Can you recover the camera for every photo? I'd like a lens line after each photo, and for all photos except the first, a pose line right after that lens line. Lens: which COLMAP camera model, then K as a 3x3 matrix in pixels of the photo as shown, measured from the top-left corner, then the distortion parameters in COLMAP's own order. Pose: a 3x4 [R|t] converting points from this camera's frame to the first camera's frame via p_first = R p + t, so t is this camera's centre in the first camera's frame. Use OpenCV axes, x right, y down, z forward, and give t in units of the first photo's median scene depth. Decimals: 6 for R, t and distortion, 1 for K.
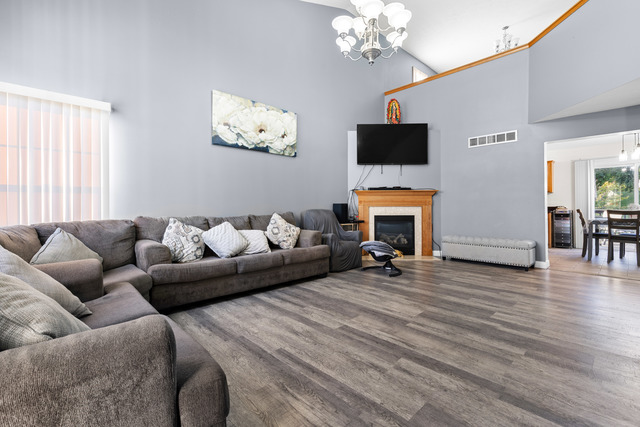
lens RADIAL K [[290.4, 0, 321.2], [0, 290.4, 206.6], [0, 0, 1]] dist [0.003473, -0.000993]
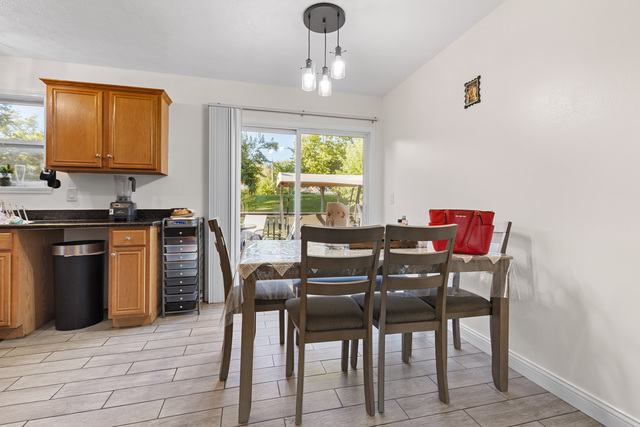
lens RADIAL K [[290.4, 0, 314.0], [0, 290.4, 203.6], [0, 0, 1]] dist [0.003473, -0.000993]
pose [[0.495087, 0.014284, 0.868726, 0.579163], [-0.007699, 0.999898, -0.012053, -0.004849], [-0.868809, -0.000722, 0.495147, 0.654595]]
